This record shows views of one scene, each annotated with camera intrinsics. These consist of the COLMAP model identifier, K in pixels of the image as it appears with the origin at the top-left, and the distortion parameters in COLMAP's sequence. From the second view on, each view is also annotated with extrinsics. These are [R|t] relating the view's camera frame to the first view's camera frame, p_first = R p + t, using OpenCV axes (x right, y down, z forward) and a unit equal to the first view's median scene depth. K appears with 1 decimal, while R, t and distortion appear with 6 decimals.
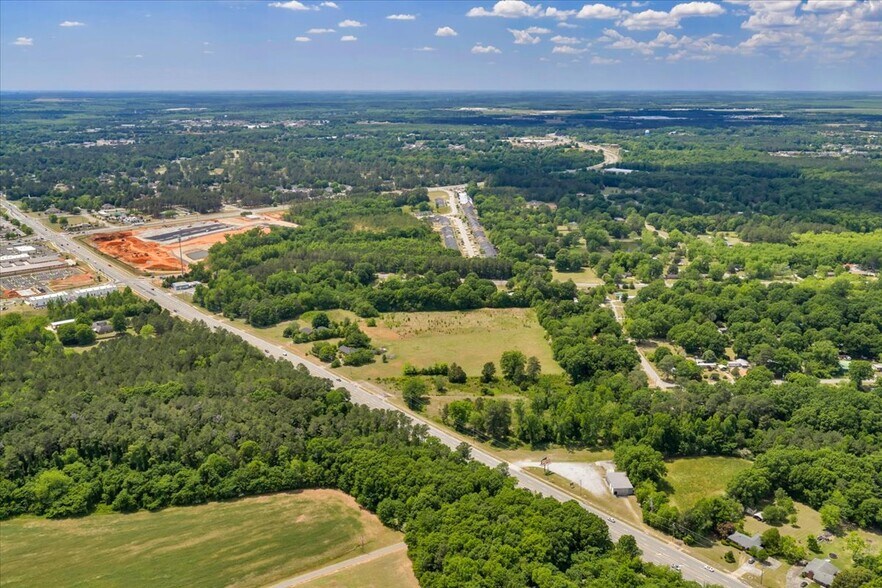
lens RADIAL K [[740.7, 0, 441.0], [0, 740.7, 294.0], [0, 0, 1]] dist [0.006345, -0.011426]
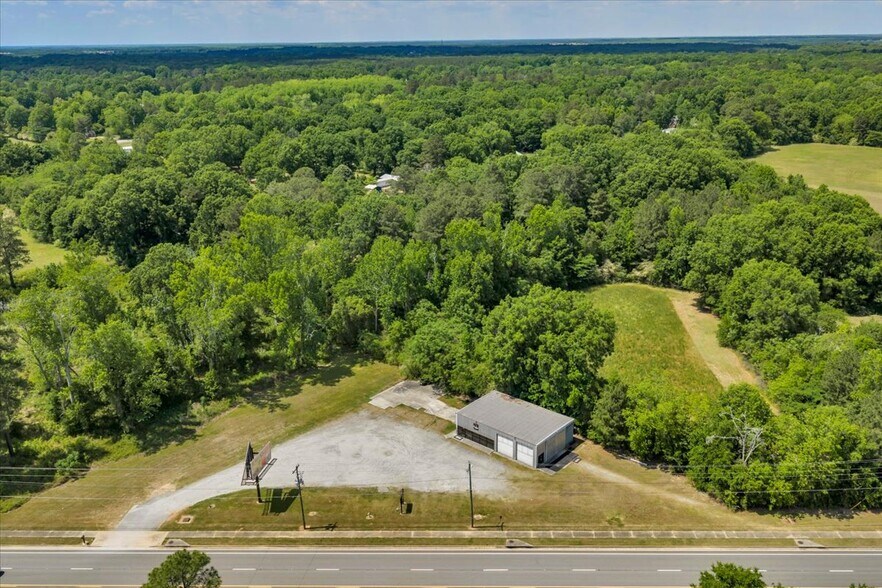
lens RADIAL K [[736.7, 0, 441.0], [0, 736.7, 294.0], [0, 0, 1]] dist [0.007324, -0.008640]
pose [[0.683191, -0.248340, 0.686715, 0.017794], [0.210048, 0.967484, 0.140905, 0.112032], [-0.699378, 0.047978, 0.713140, 0.588579]]
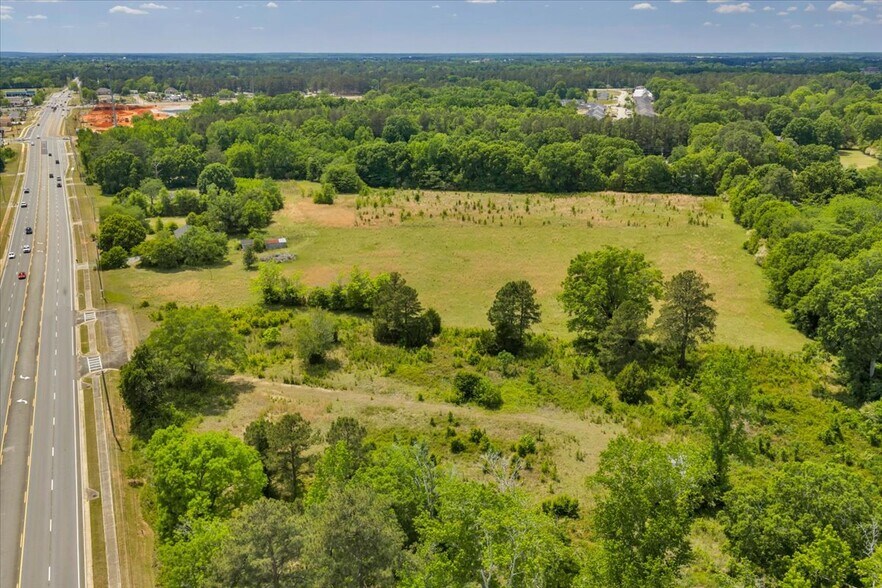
lens RADIAL K [[736.7, 0, 441.0], [0, 736.7, 294.0], [0, 0, 1]] dist [0.007324, -0.008640]
pose [[0.962735, 0.083089, -0.257368, 0.108093], [-0.072706, 0.996118, 0.049618, 0.084923], [0.260491, -0.029057, 0.965039, 0.727444]]
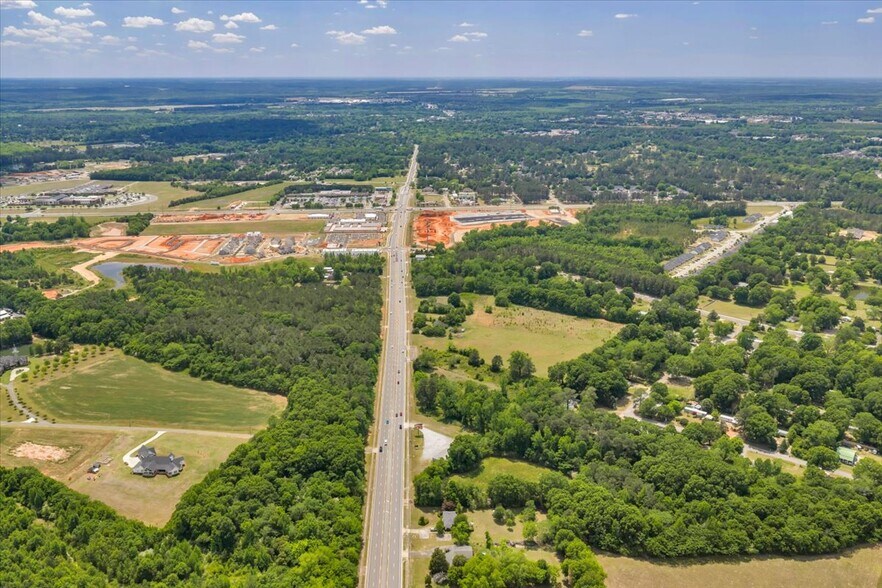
lens RADIAL K [[736.7, 0, 441.0], [0, 736.7, 294.0], [0, 0, 1]] dist [0.007324, -0.008640]
pose [[0.775373, 0.181504, -0.604857, 0.687909], [-0.170015, 0.982439, 0.076864, -0.079157], [0.608187, 0.043236, 0.792616, 0.003906]]
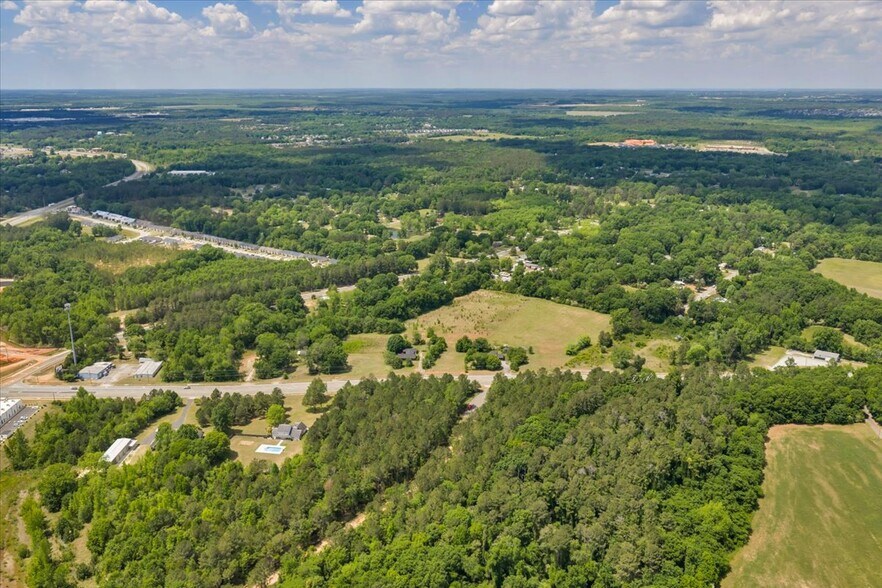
lens RADIAL K [[736.7, 0, 441.0], [0, 736.7, 294.0], [0, 0, 1]] dist [0.007324, -0.008640]
pose [[0.633497, -0.212322, 0.744044, -0.951954], [0.209845, 0.972719, 0.098910, -0.122936], [-0.744746, 0.093474, 0.660769, 0.434214]]
